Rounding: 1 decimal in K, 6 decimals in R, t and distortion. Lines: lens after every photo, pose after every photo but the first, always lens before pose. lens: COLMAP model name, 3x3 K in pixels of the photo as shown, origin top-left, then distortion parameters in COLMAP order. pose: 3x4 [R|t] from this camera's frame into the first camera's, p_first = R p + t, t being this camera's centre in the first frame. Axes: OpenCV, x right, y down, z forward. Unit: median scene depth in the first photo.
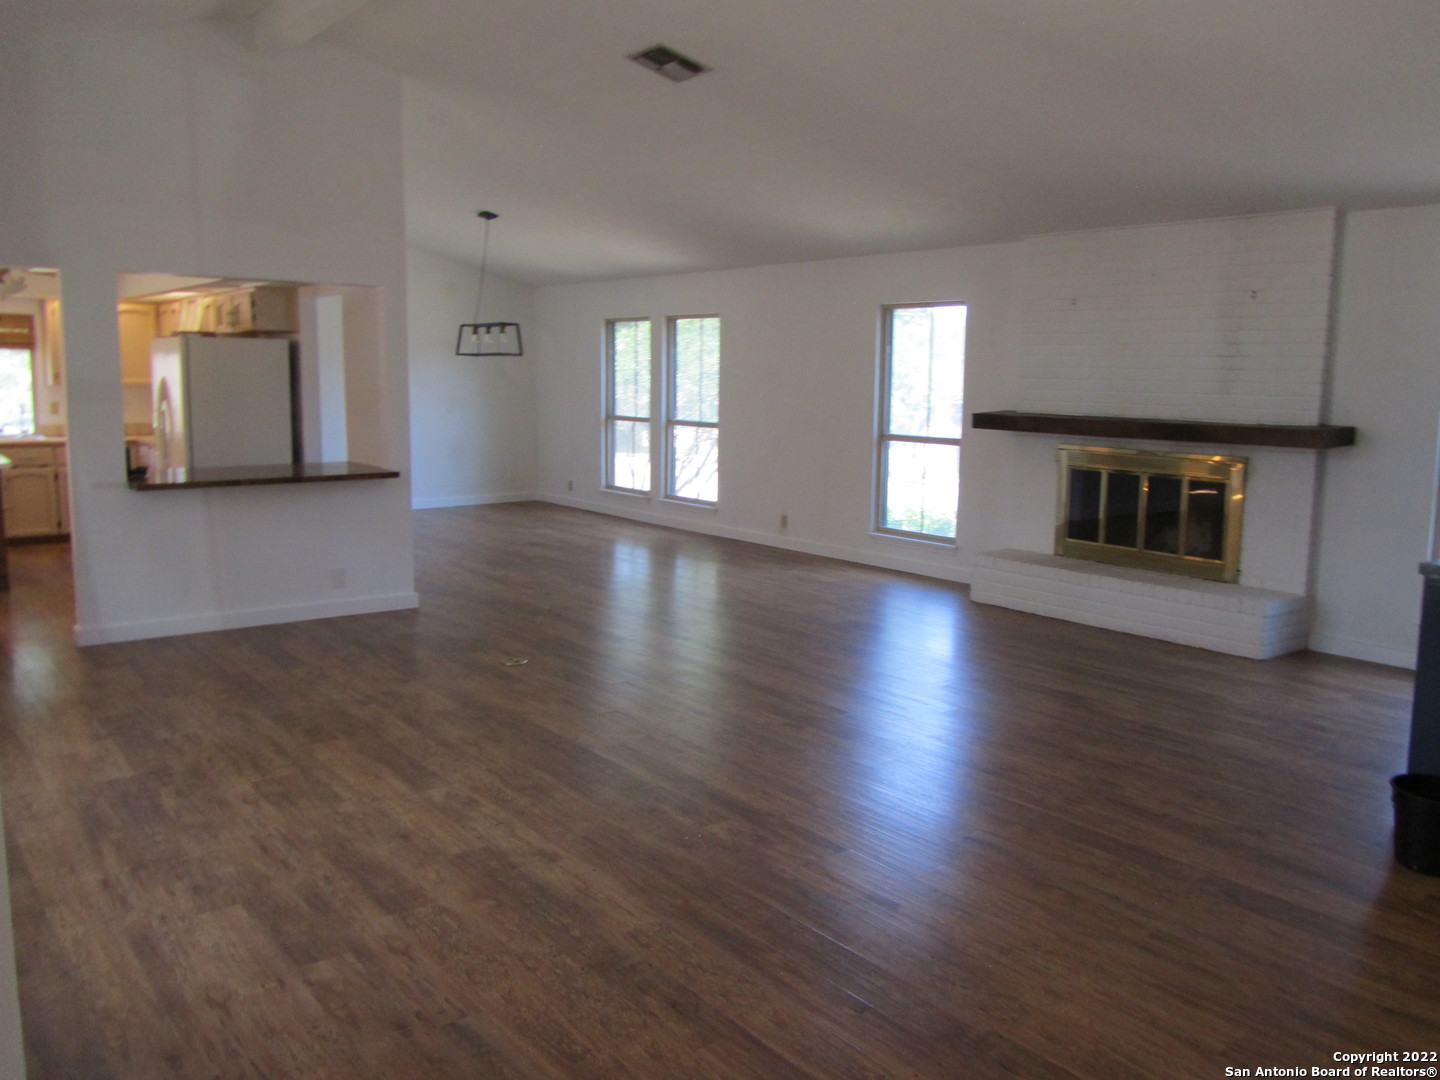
lens RADIAL K [[1194.3, 0, 720.0], [0, 1194.3, 540.0], [0, 0, 1]] dist [-0.003108, 0.002470]
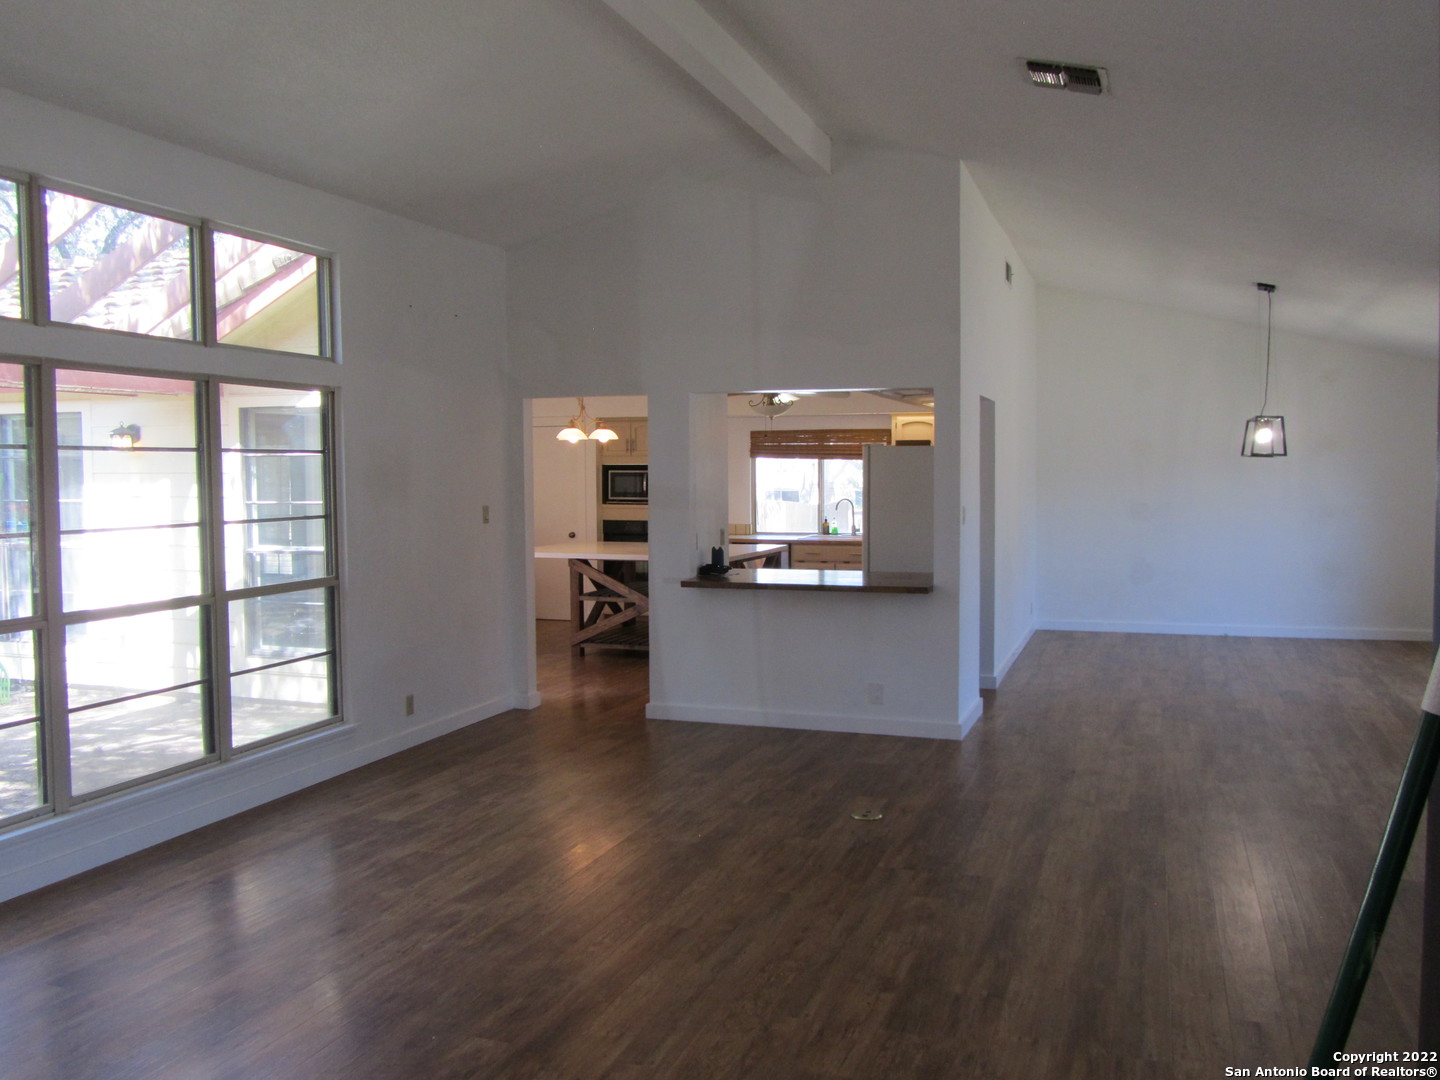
lens RADIAL K [[1196.2, 0, 720.0], [0, 1196.2, 540.0], [0, 0, 1]] dist [-0.035953, 0.002771]
pose [[0.544801, 0.035423, -0.837817, 0.658225], [-0.107815, 0.993774, -0.028091, -0.080537], [0.831605, 0.105633, 0.545228, 0.588601]]
